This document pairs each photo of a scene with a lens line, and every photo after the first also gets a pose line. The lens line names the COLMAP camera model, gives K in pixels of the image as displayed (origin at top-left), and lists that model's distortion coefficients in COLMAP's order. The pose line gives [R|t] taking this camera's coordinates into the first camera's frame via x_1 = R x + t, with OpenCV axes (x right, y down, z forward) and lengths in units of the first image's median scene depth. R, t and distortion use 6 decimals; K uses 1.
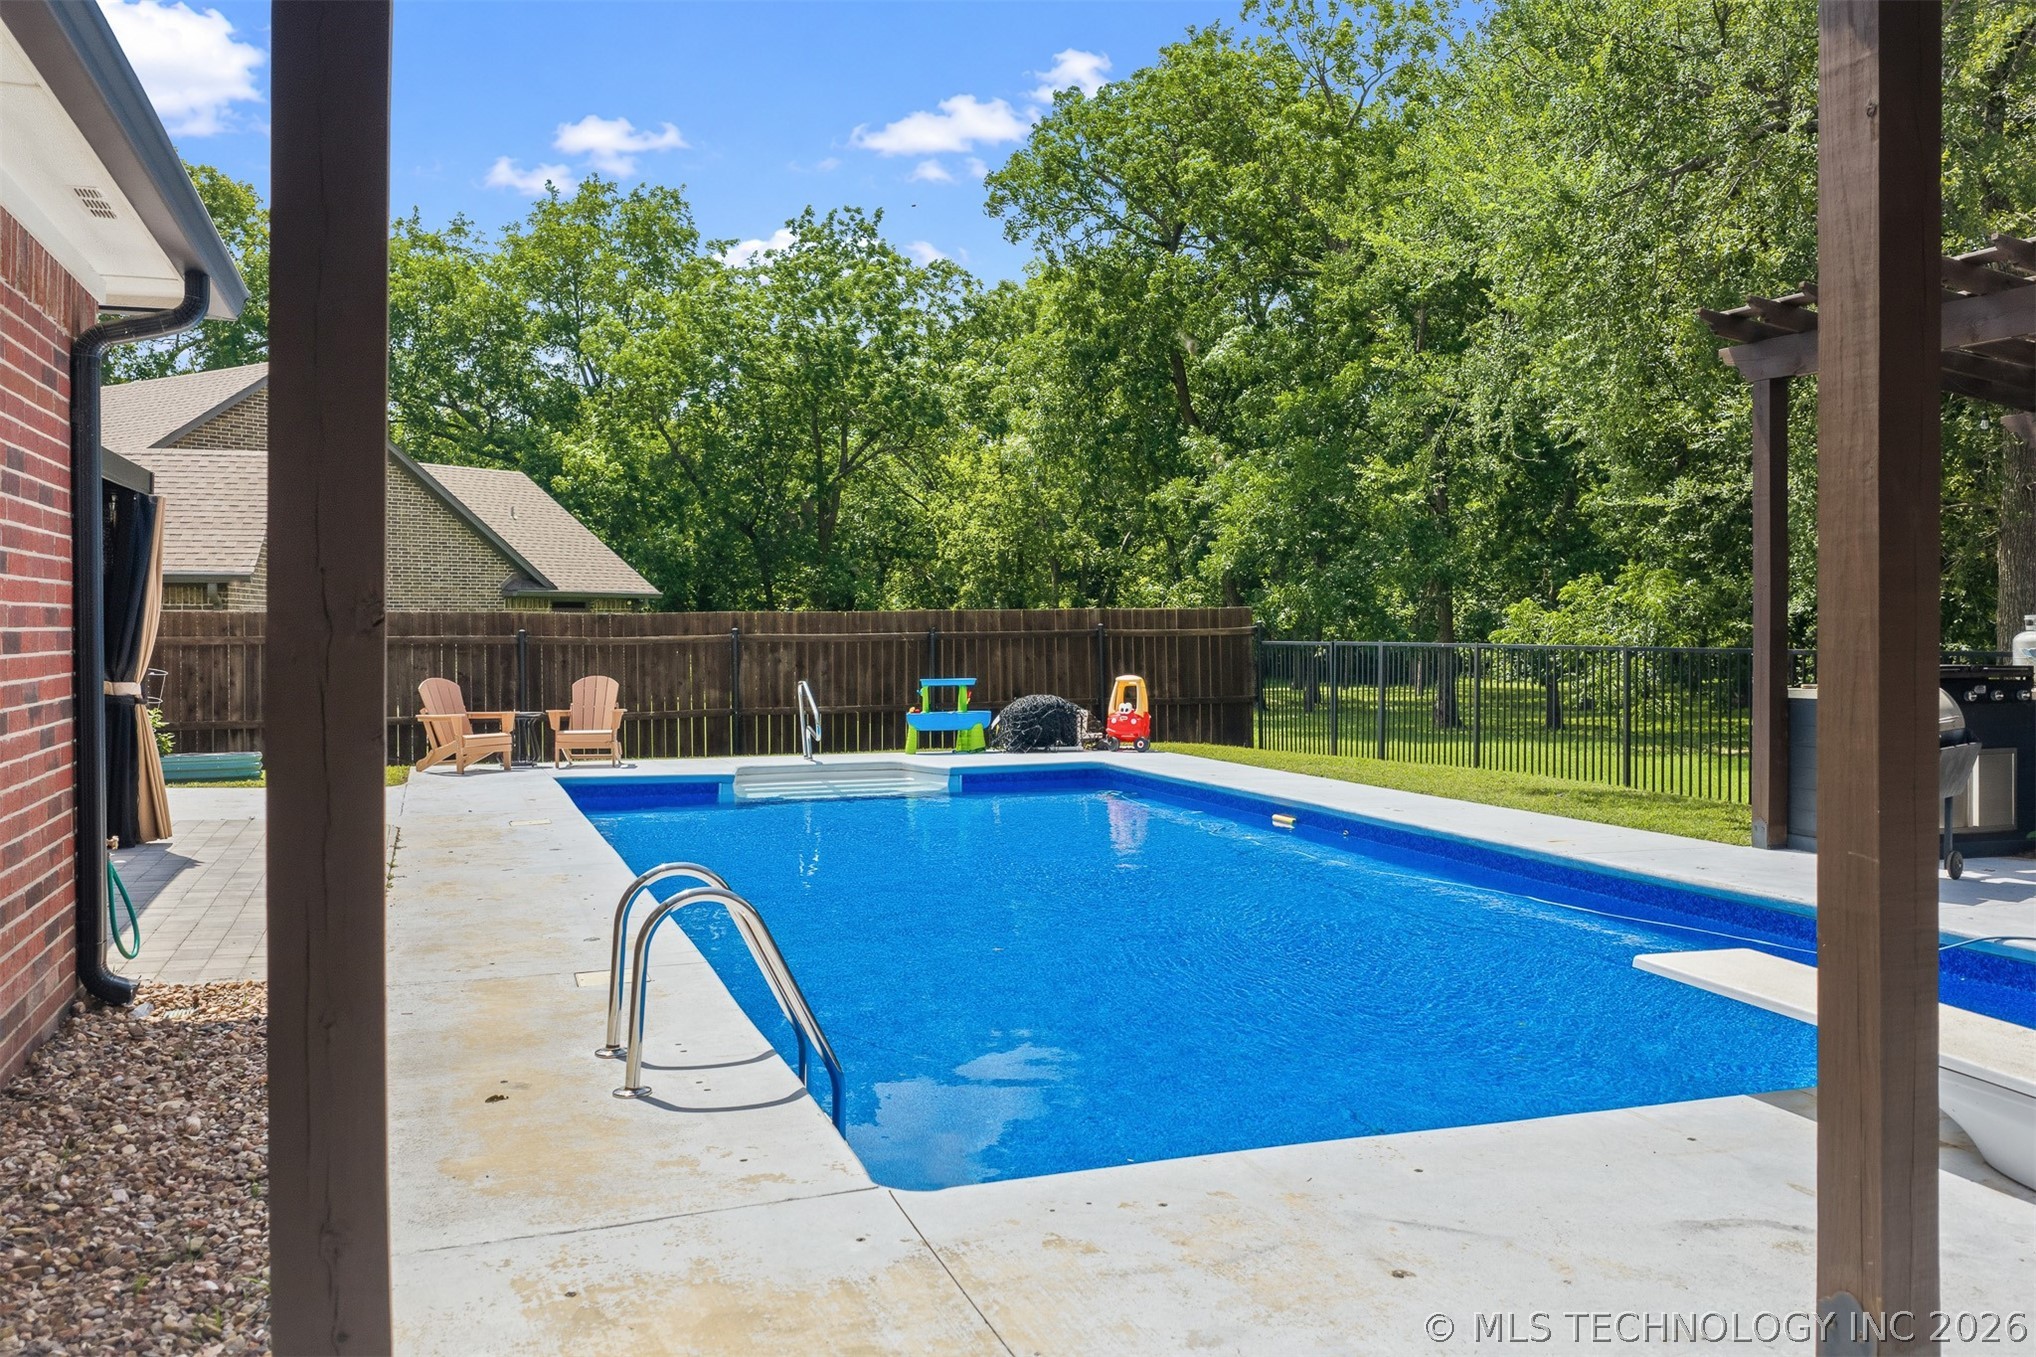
lens RADIAL K [[1722.2, 0, 1027.0], [0, 1722.2, 674.1], [0, 0, 1]] dist [0.002955, -0.000110]
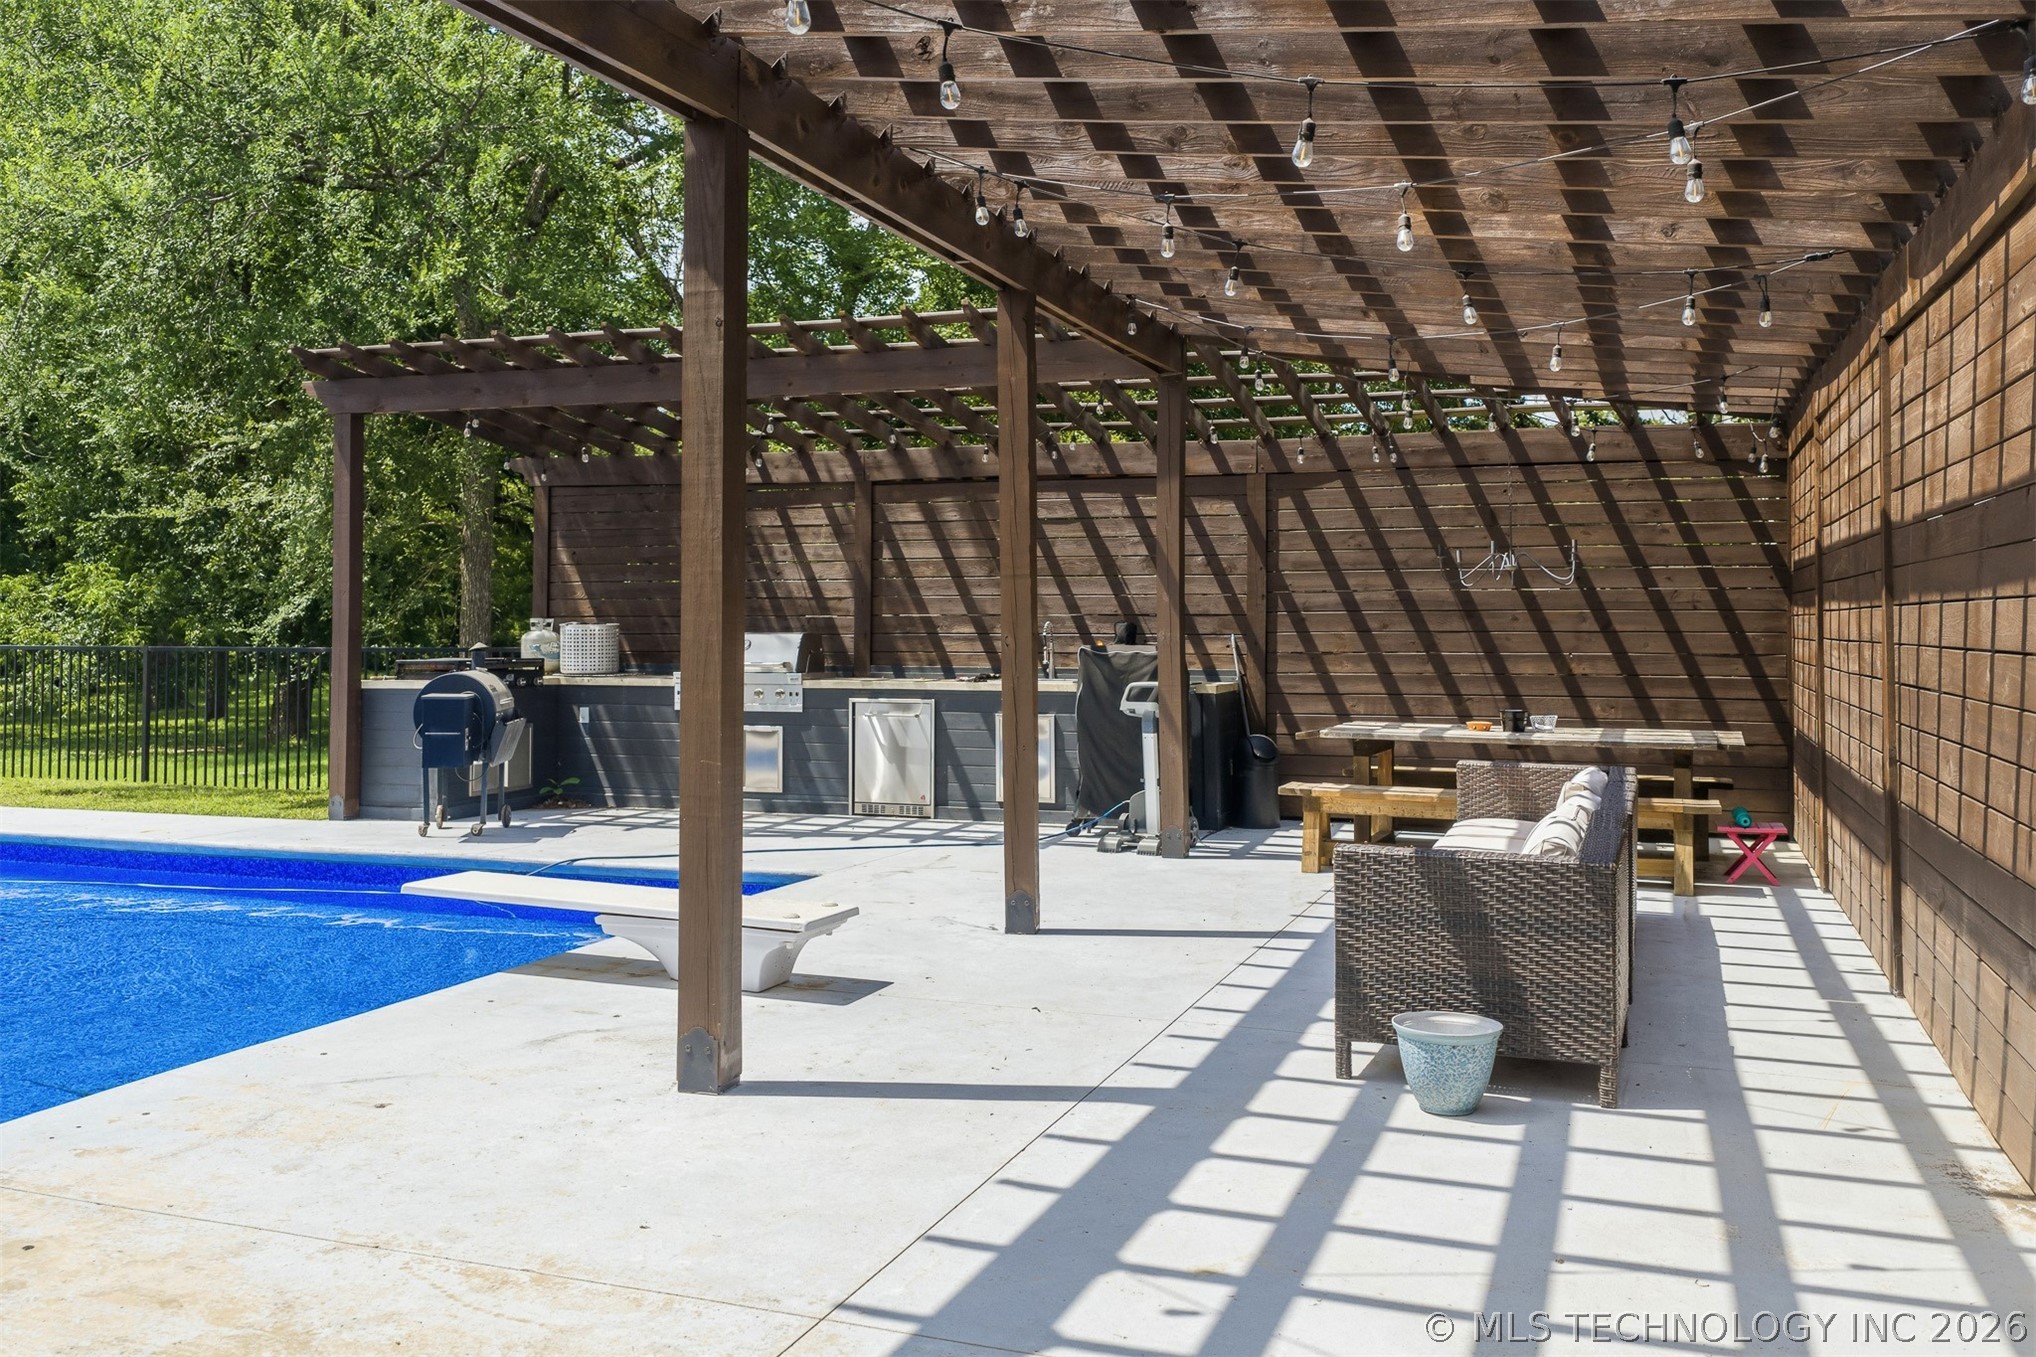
lens RADIAL K [[1722.2, 0, 1014.9], [0, 1722.2, 674.2], [0, 0, 1]] dist [0.002955, -0.000110]
pose [[0.640172, -0.018028, 0.768020, -0.163377], [0.018498, 0.999796, 0.008050, 0.003116], [-0.768009, 0.009053, 0.640375, -0.080289]]
